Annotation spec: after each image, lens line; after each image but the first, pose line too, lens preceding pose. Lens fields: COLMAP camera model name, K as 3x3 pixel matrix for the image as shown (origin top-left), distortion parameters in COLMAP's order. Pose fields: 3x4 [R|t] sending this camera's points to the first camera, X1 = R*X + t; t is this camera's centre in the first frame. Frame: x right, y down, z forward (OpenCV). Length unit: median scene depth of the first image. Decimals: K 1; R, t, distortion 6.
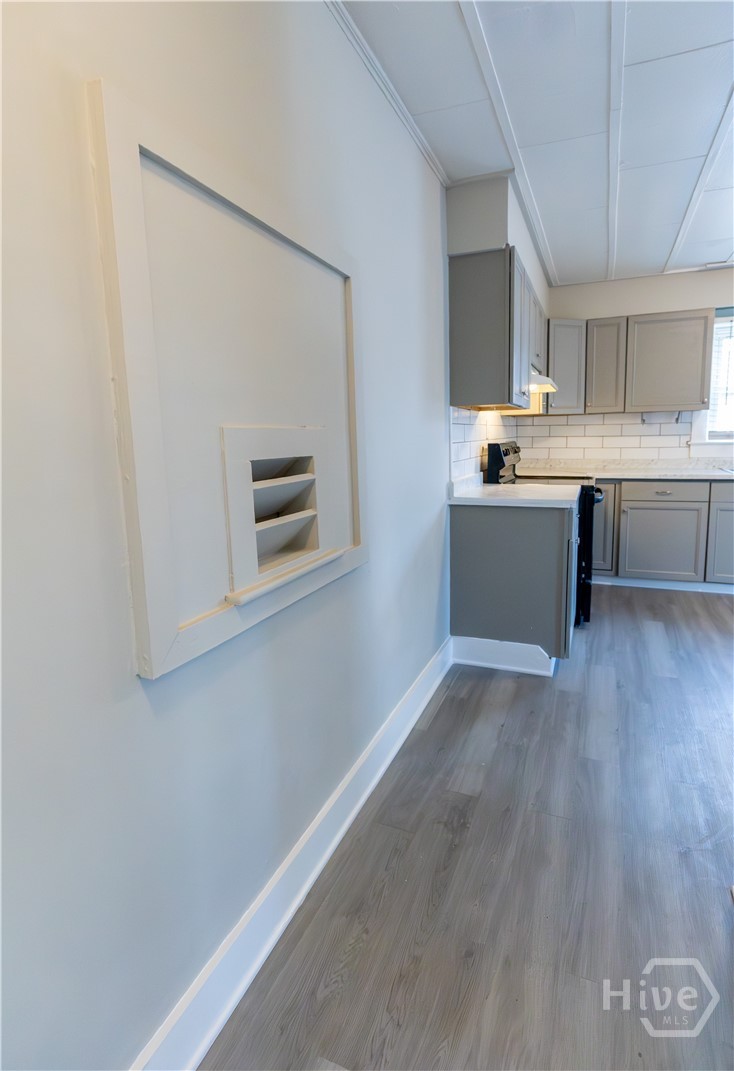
lens RADIAL K [[570.9, 0, 365.5], [0, 570.9, 519.4], [0, 0, 1]] dist [0.020457, 0.000312]
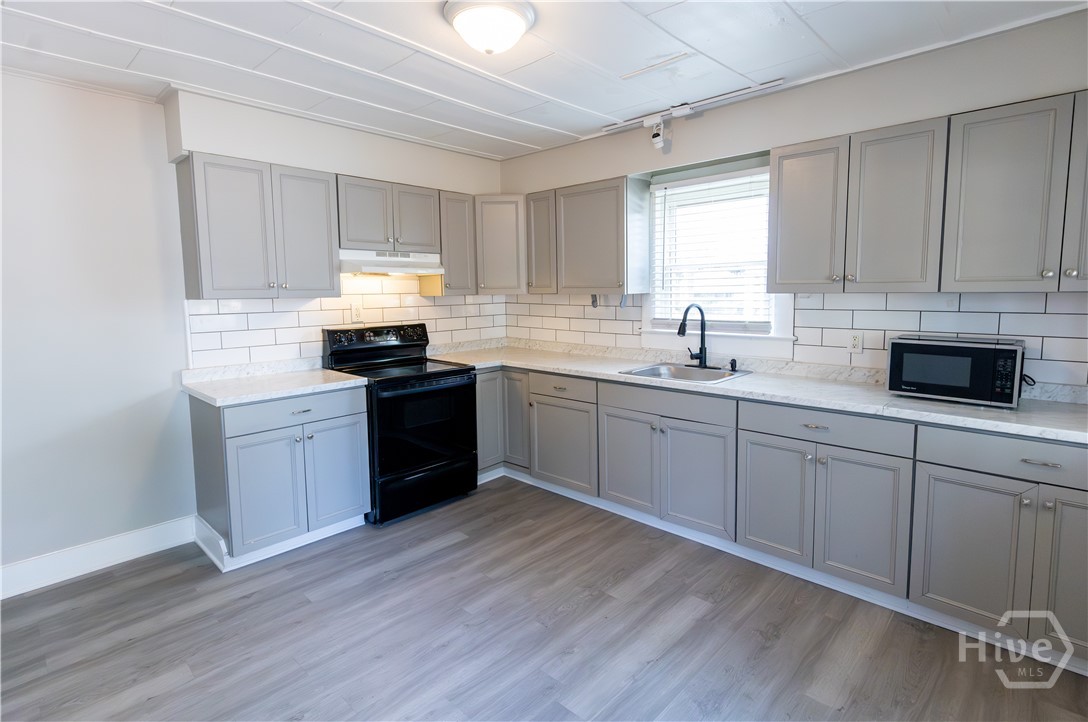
lens RADIAL K [[542.3, 0, 539.4], [0, 542.3, 353.3], [0, 0, 1]] dist [0.010340, -0.006627]
pose [[0.924032, 0.057766, -0.377927, 0.795903], [-0.064182, 0.997929, -0.004390, -0.093656], [0.376890, 0.028313, 0.925825, 0.216064]]
